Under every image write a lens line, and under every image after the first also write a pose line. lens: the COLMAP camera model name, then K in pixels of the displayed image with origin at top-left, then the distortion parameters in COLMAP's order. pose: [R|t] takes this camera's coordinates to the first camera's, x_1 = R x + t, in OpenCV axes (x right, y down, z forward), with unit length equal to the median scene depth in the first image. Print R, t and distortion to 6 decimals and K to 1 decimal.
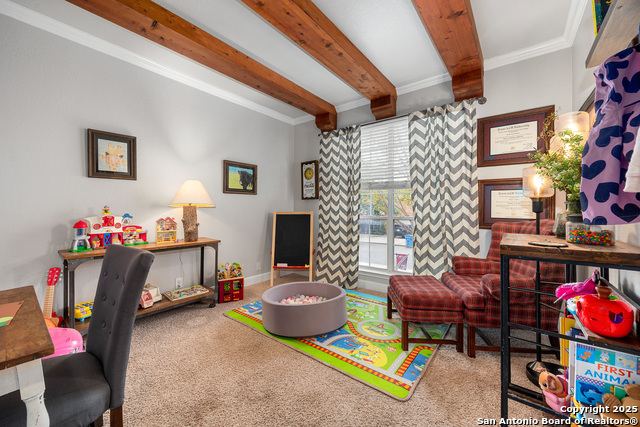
lens RADIAL K [[246.4, 0, 321.6], [0, 246.4, 211.9], [0, 0, 1]] dist [0.000180, -0.000293]
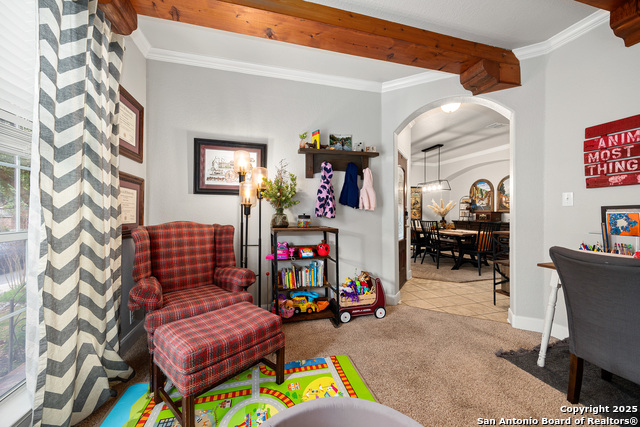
lens RADIAL K [[246.4, 0, 321.6], [0, 246.4, 211.9], [0, 0, 1]] dist [0.000180, -0.000293]
pose [[-0.800491, -0.001721, 0.599343, -0.302385], [-0.002064, 0.999998, 0.000115, -0.019355], [-0.599342, -0.001145, -0.800493, 1.753484]]
